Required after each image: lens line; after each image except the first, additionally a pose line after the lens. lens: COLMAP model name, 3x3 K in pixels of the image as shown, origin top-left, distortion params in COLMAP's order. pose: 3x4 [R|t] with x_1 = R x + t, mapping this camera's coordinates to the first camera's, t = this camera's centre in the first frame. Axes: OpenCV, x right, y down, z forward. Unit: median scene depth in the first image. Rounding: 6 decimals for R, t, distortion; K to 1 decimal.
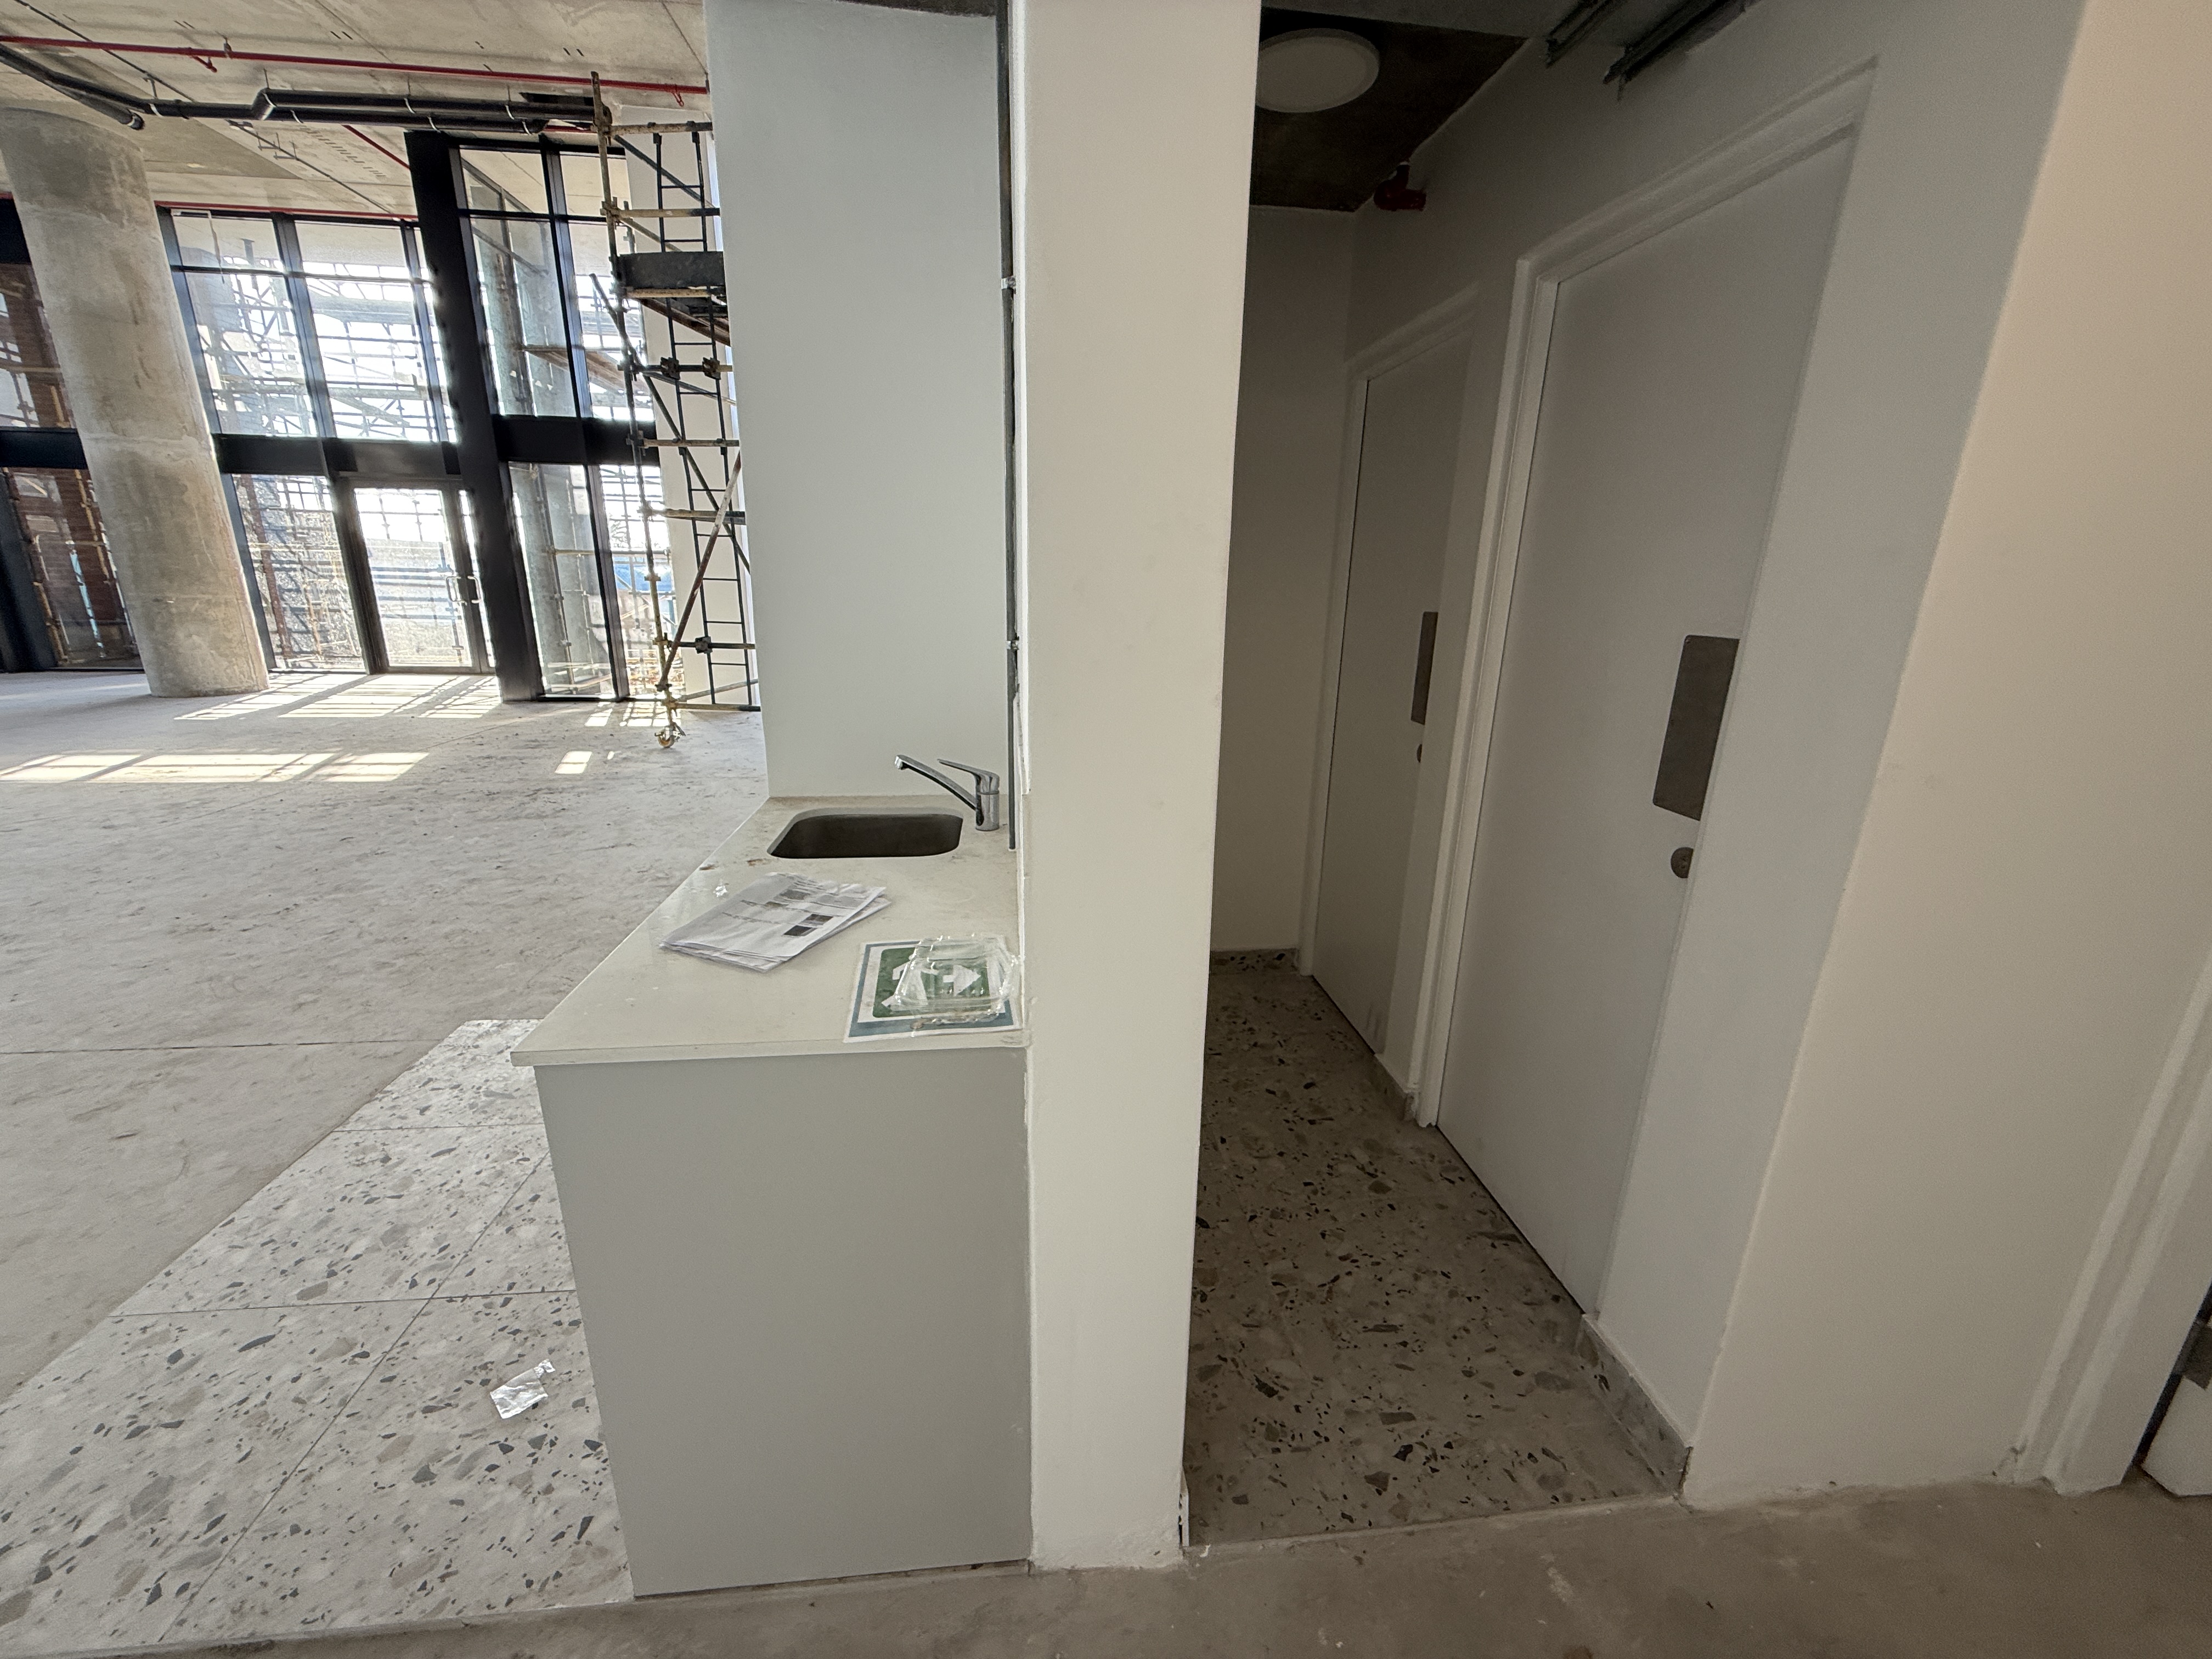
lens RADIAL K [[883.0, 0, 1095.5], [0, 883.0, 825.5], [0, 0, 1]] dist [0.000714, -0.000080]
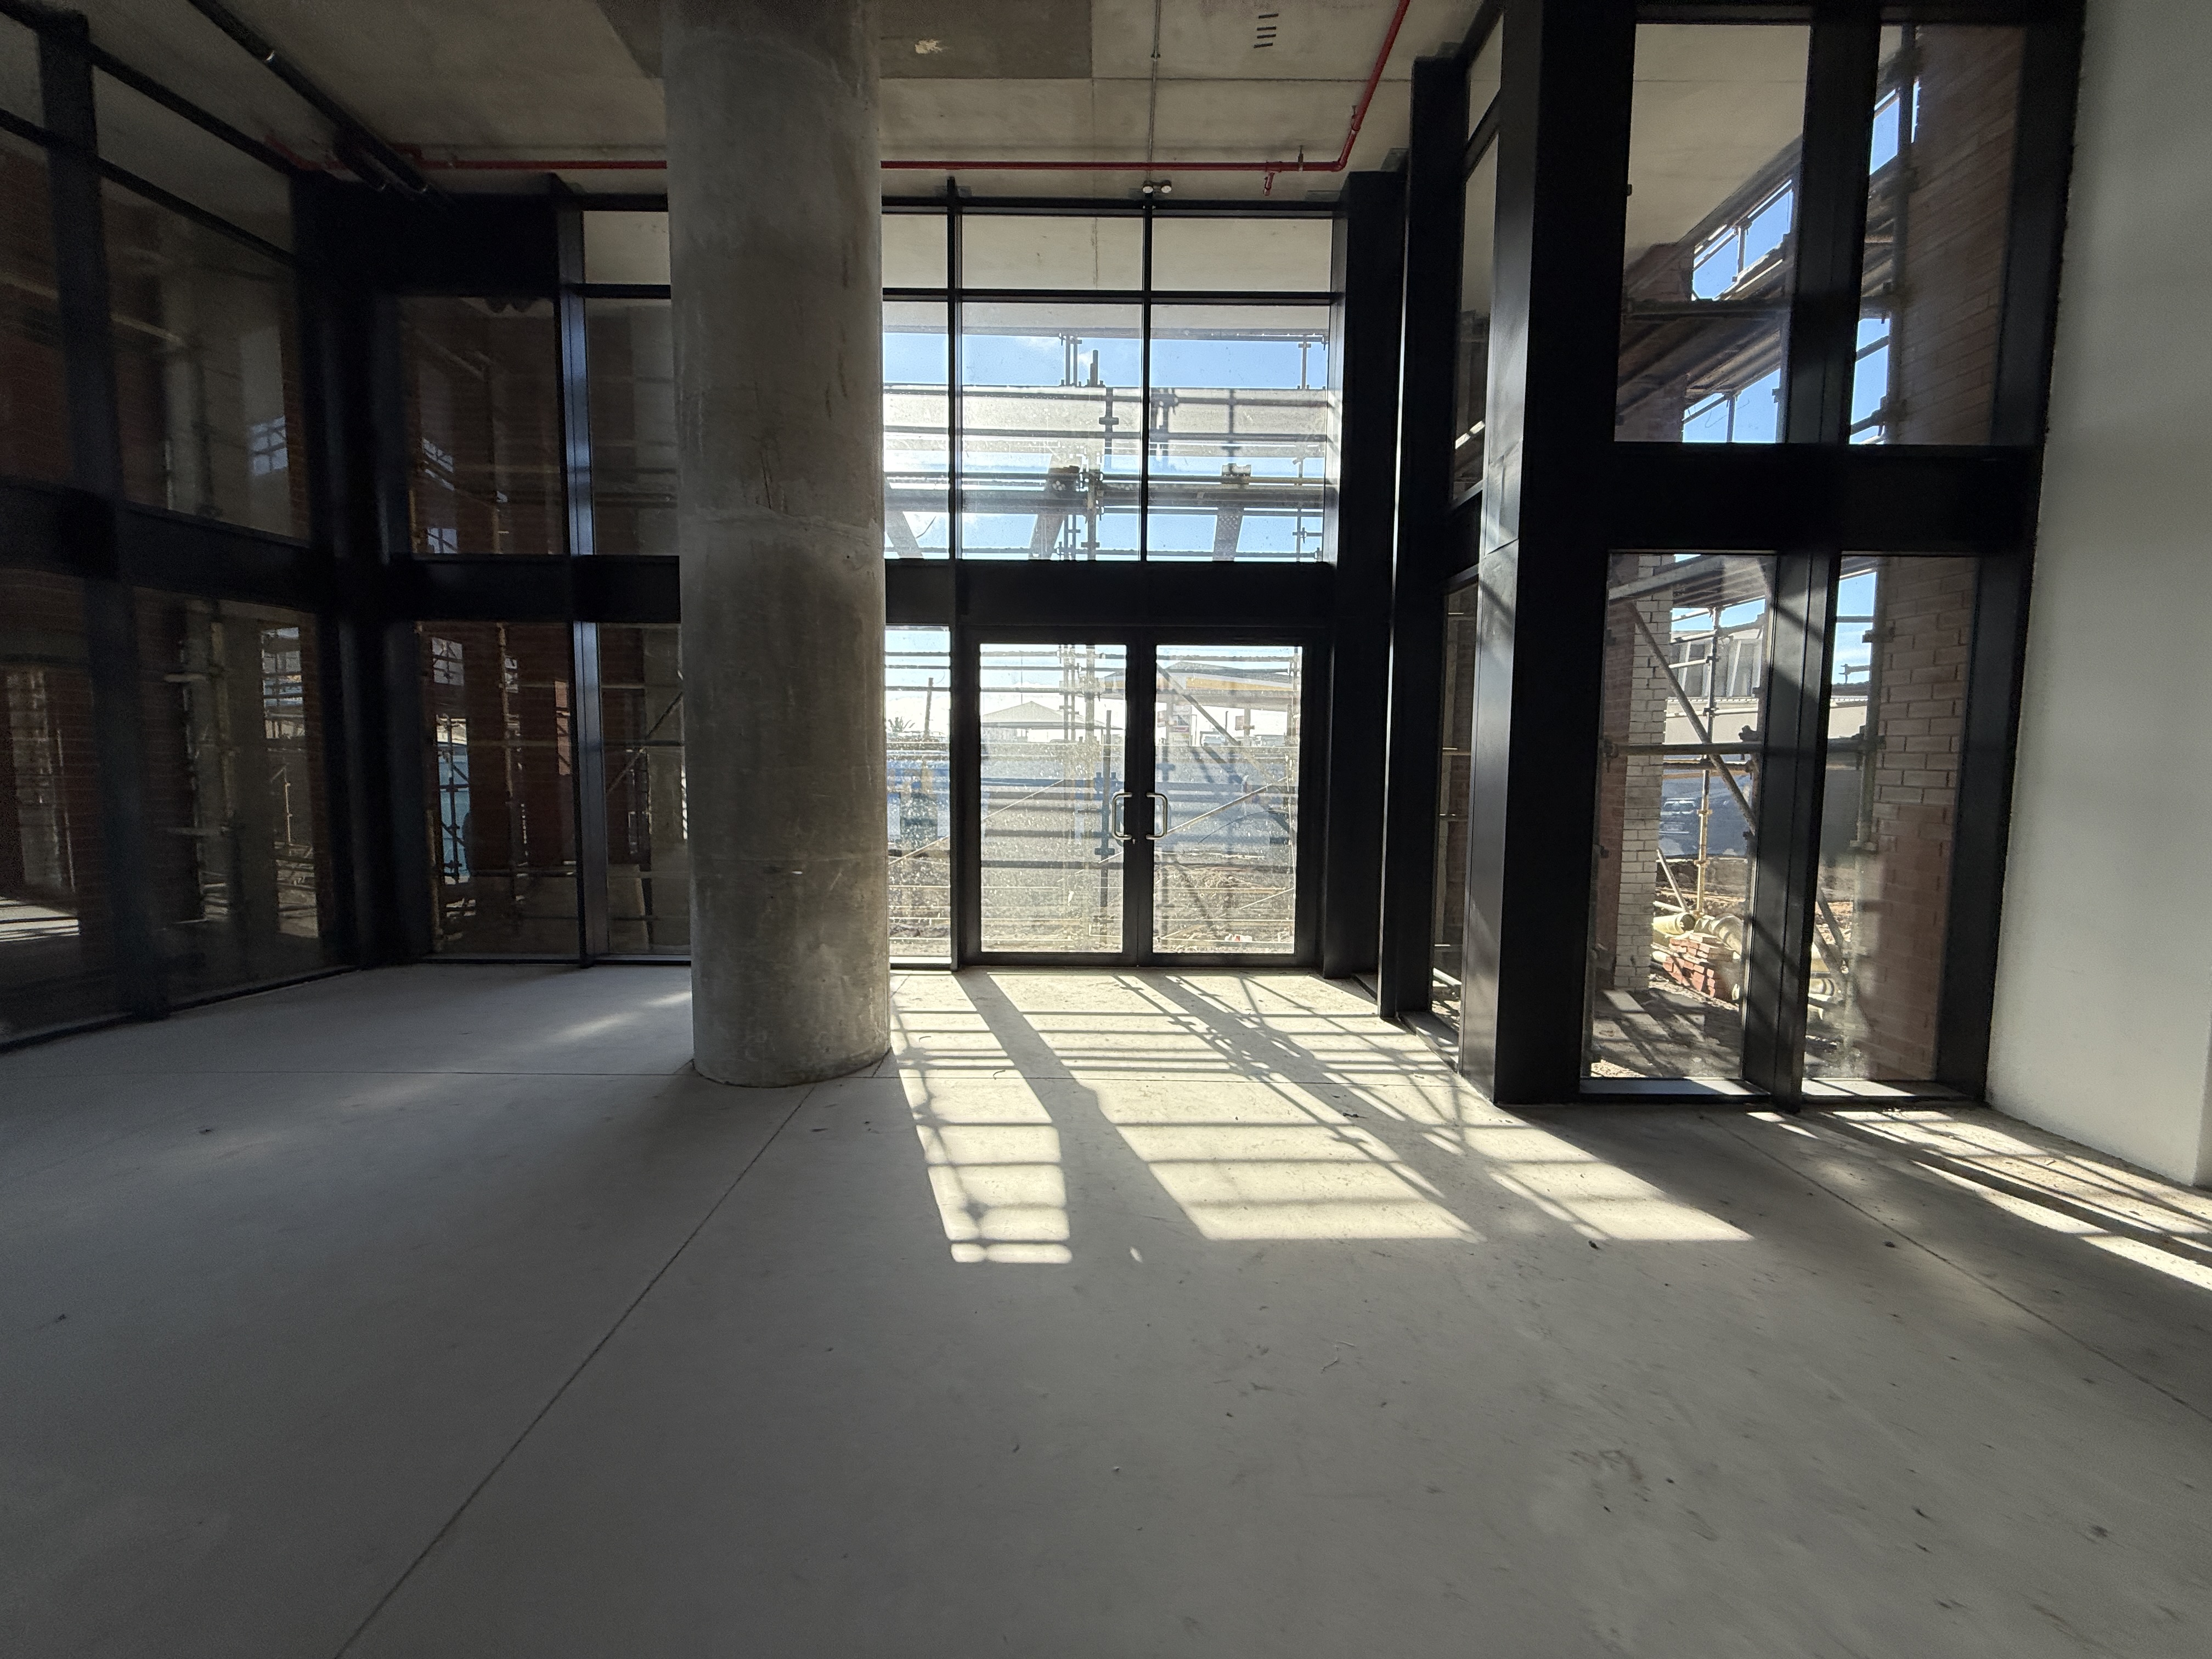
lens RADIAL K [[883.0, 0, 1098.3], [0, 883.0, 828.7], [0, 0, 1]] dist [0.000714, -0.000080]
pose [[0.994955, -0.003181, -0.100274, -1.435115], [-0.016127, 0.981427, -0.191158, -0.324518], [0.099019, 0.191811, 0.976424, 0.978428]]
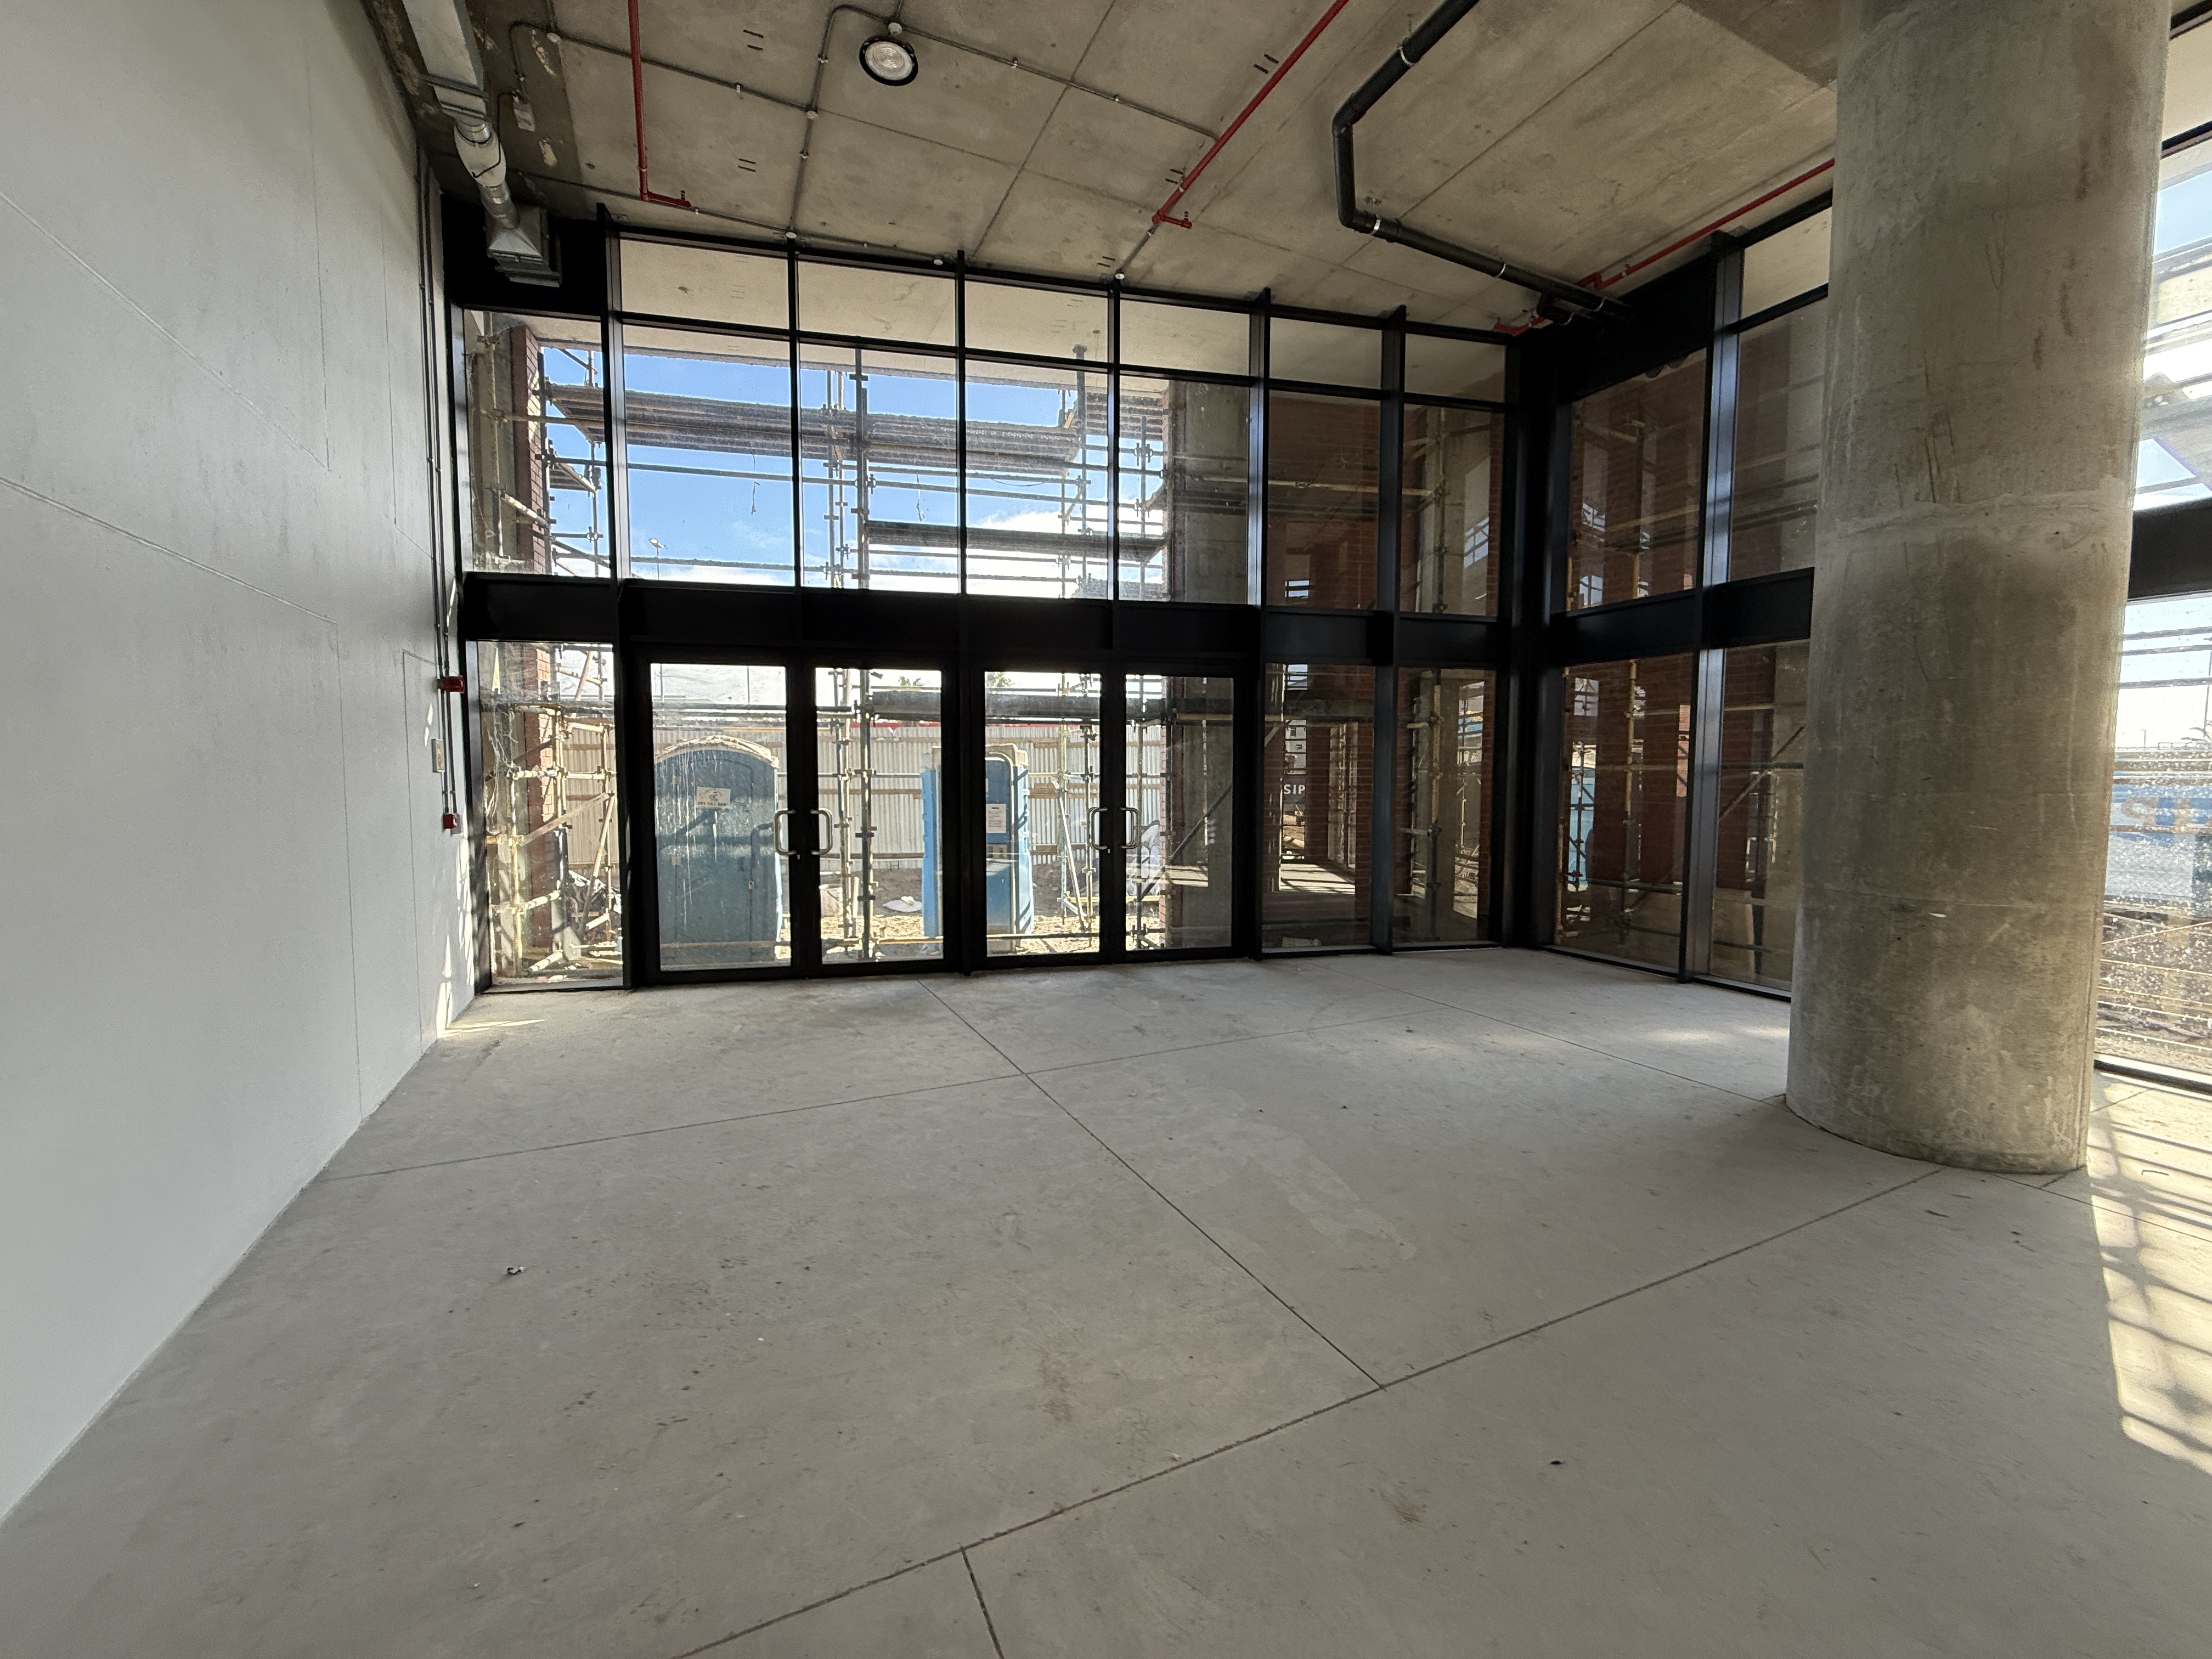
lens RADIAL K [[883.0, 0, 1100.5], [0, 883.0, 825.8], [0, 0, 1]] dist [0.000714, -0.000080]
pose [[0.335159, 0.039322, -0.941341, -1.365171], [-0.251504, 0.966606, -0.049169, -0.304734], [0.907973, 0.253230, 0.333857, 0.903835]]
